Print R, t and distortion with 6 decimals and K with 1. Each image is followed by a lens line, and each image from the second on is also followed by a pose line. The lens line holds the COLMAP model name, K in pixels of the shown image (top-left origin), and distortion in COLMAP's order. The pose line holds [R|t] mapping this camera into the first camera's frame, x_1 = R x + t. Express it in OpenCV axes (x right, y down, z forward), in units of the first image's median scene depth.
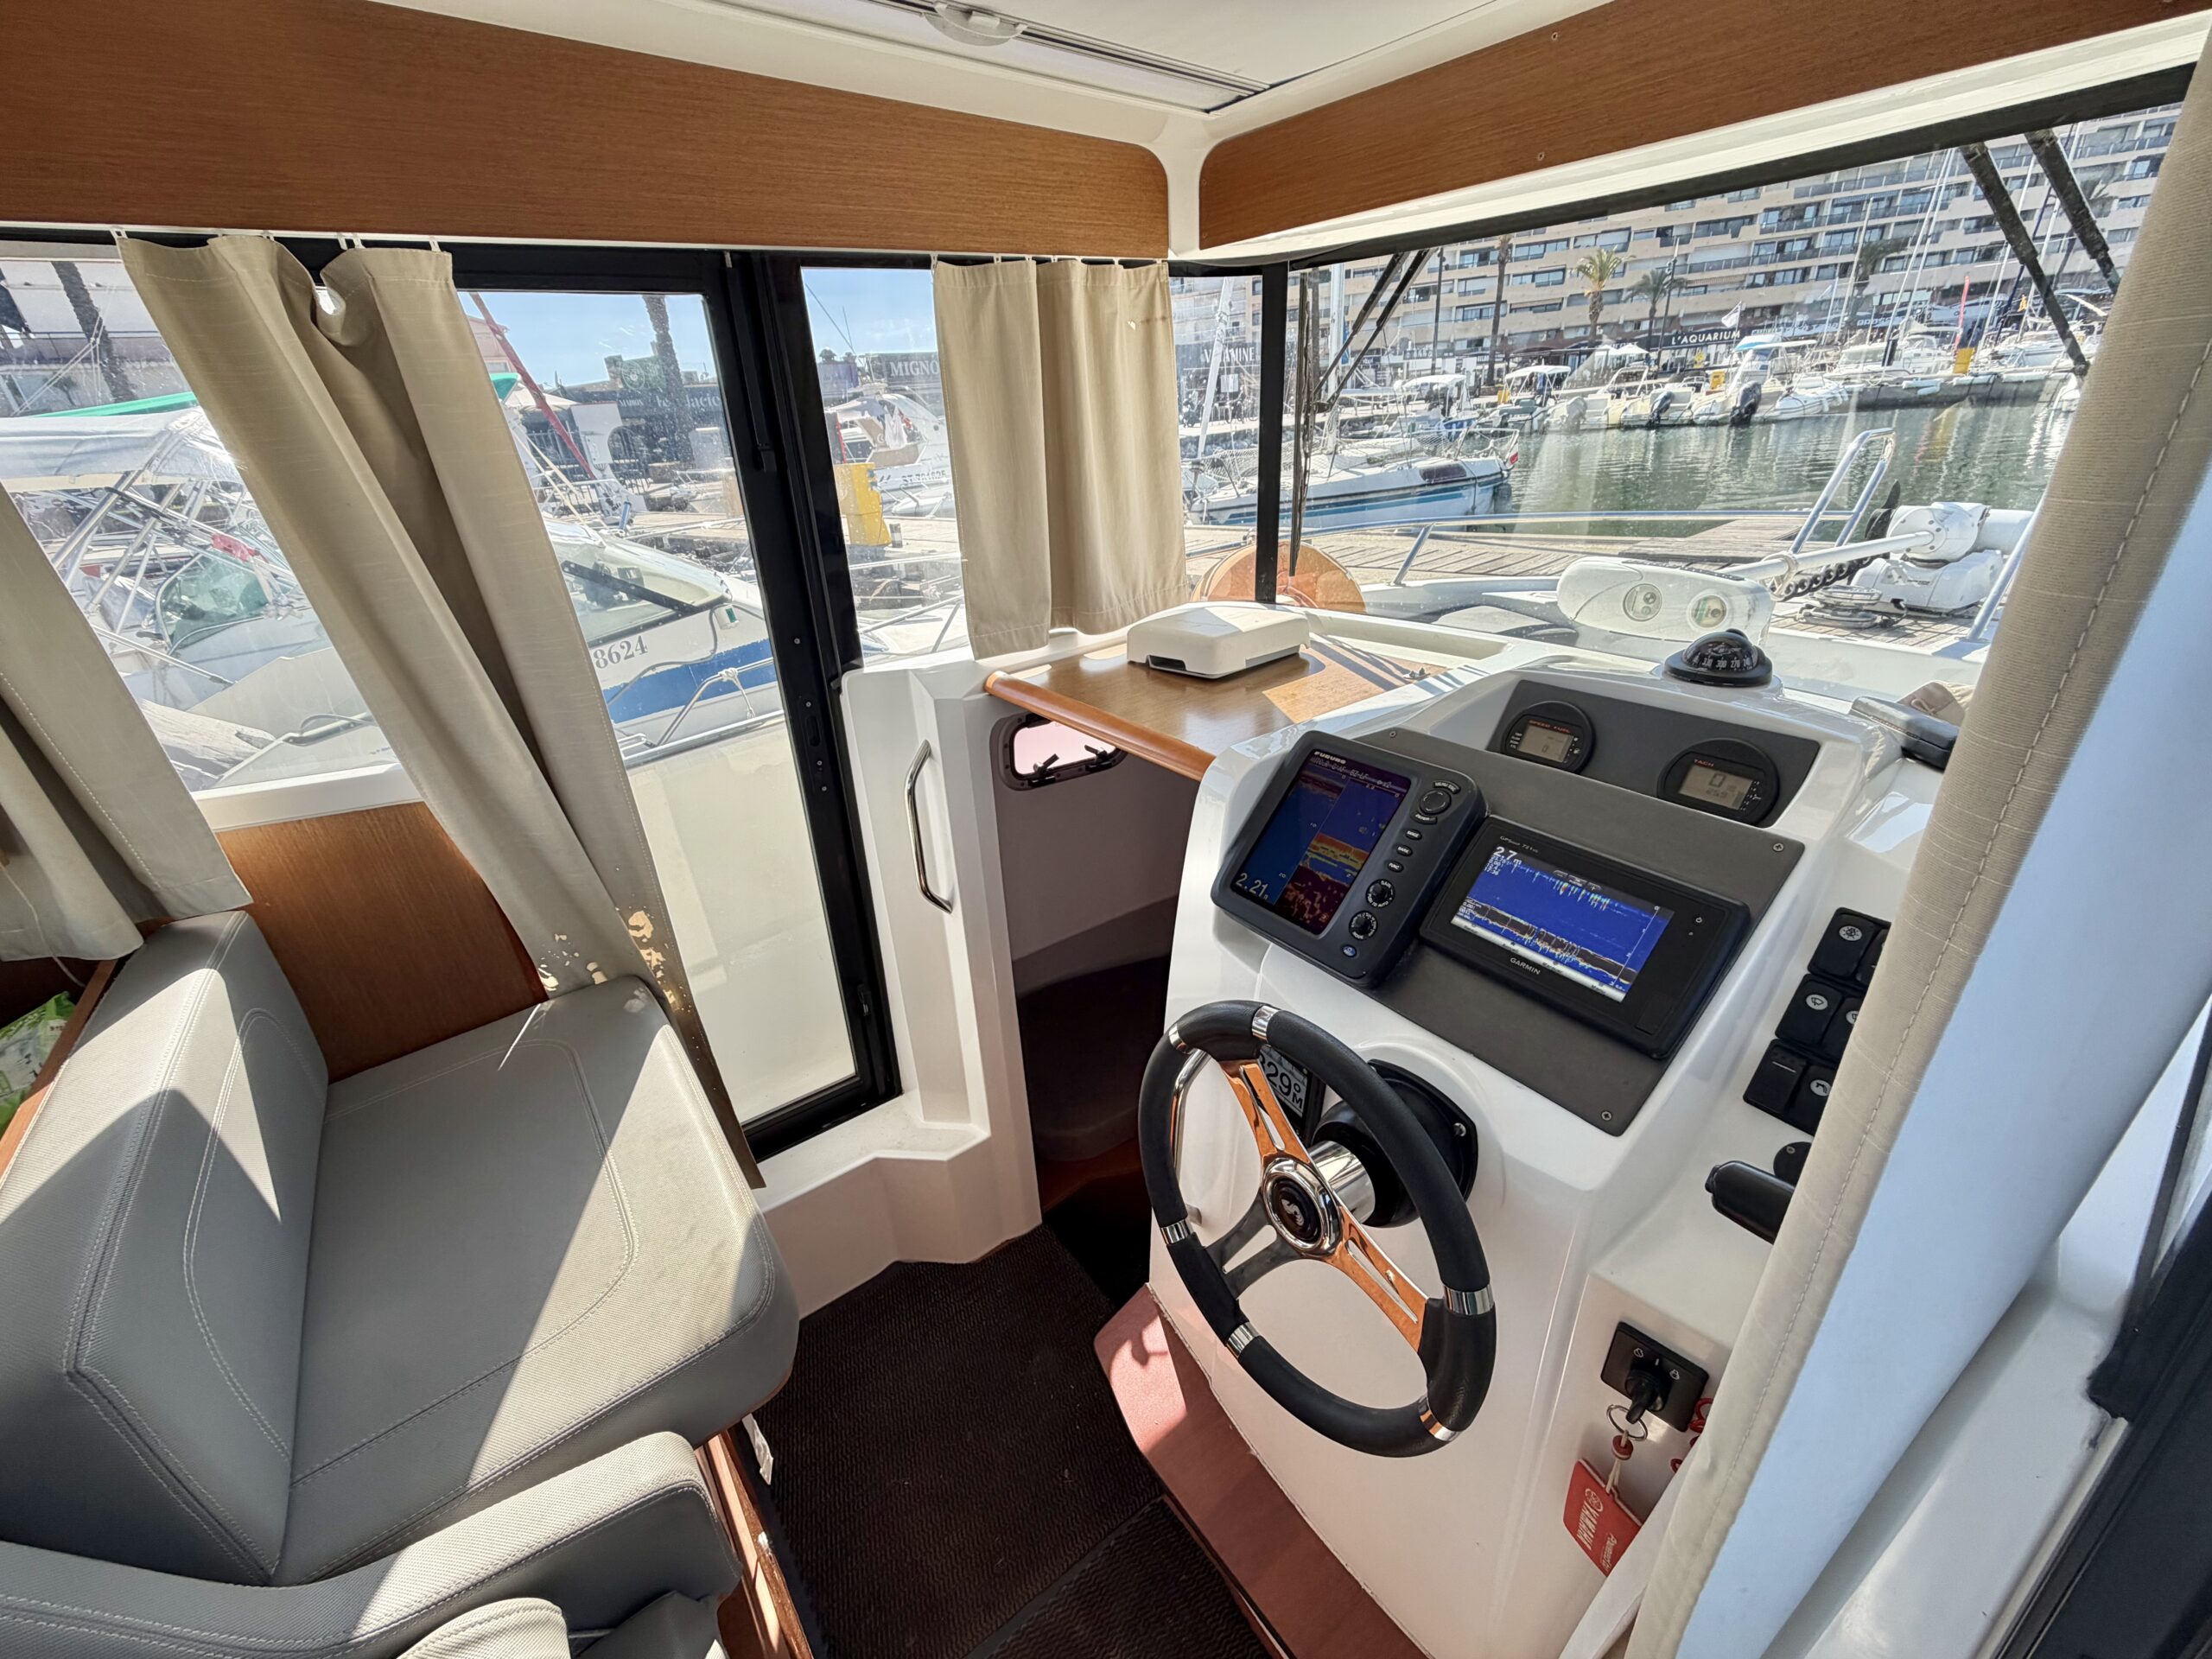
lens RADIAL K [[886.3, 0, 1106.4], [0, 886.3, 832.4], [0, 0, 1]] dist [-0.002054, 0.000673]
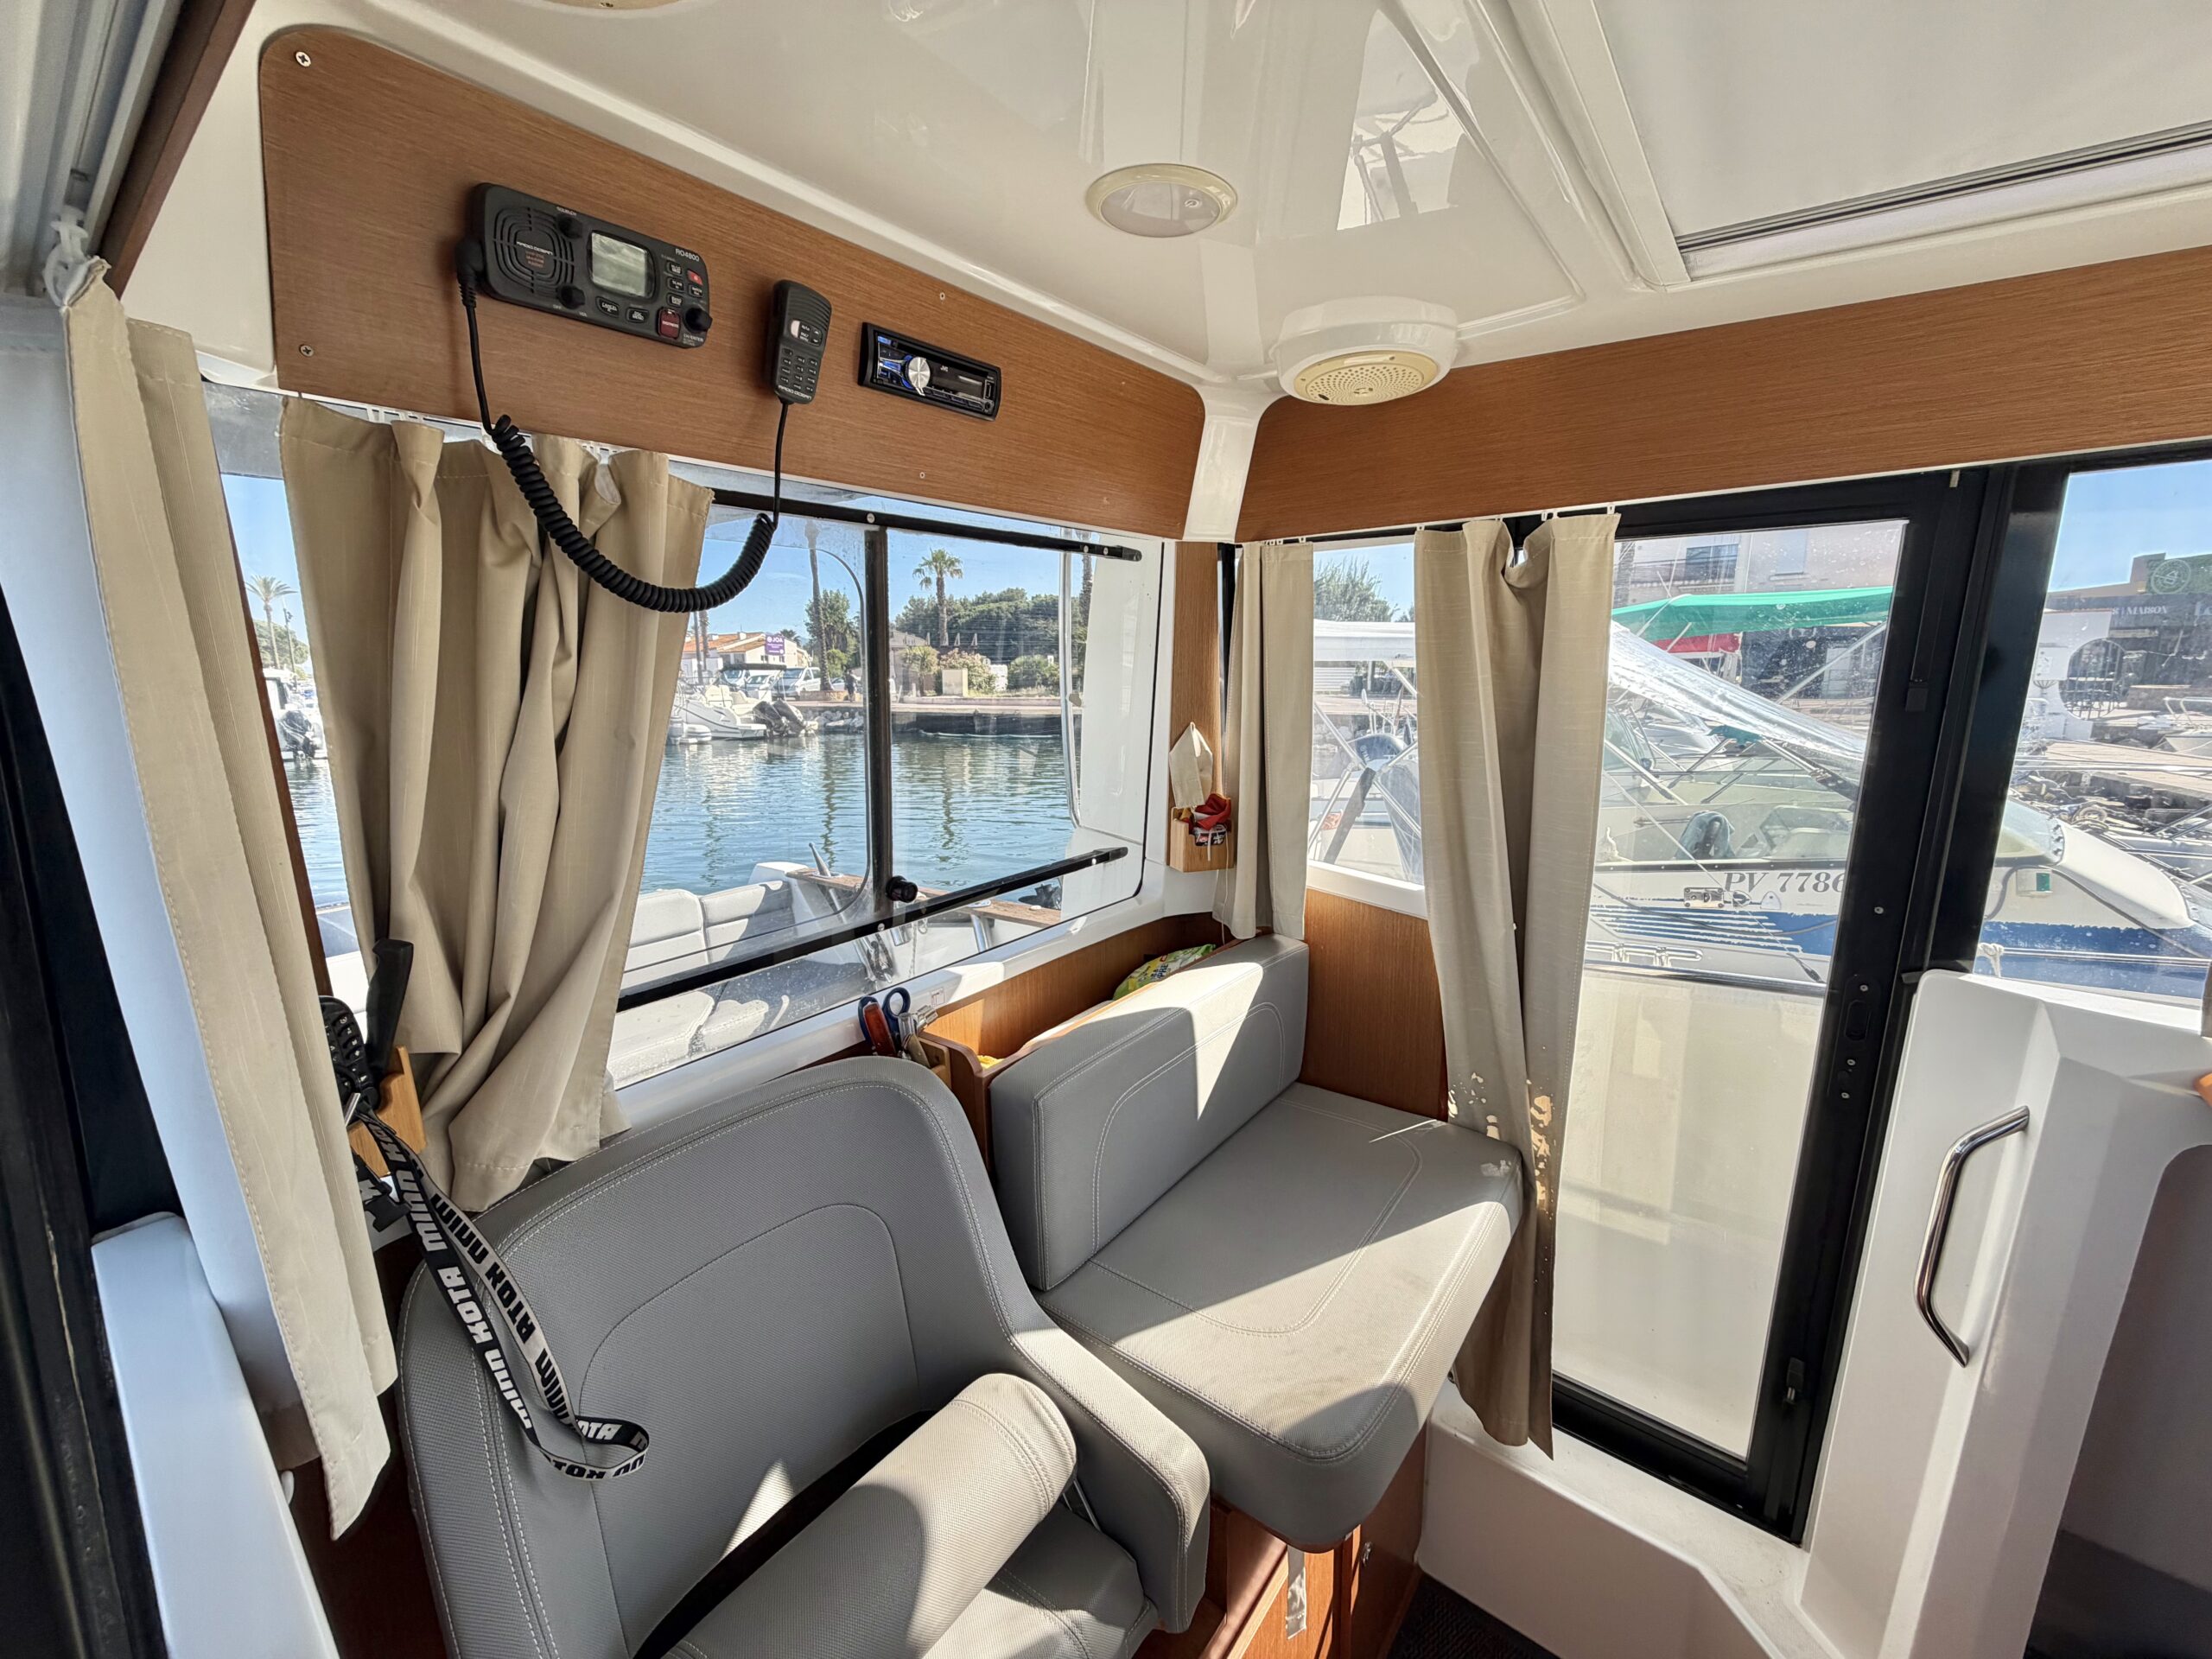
lens RADIAL K [[886.3, 0, 1090.5], [0, 886.3, 826.8], [0, 0, 1]] dist [-0.002054, 0.000673]
pose [[0.246886, 0.230273, -0.941287, 0.228403], [-0.423739, 0.899221, 0.108842, -0.078642], [0.871489, 0.371988, 0.319581, 0.117574]]
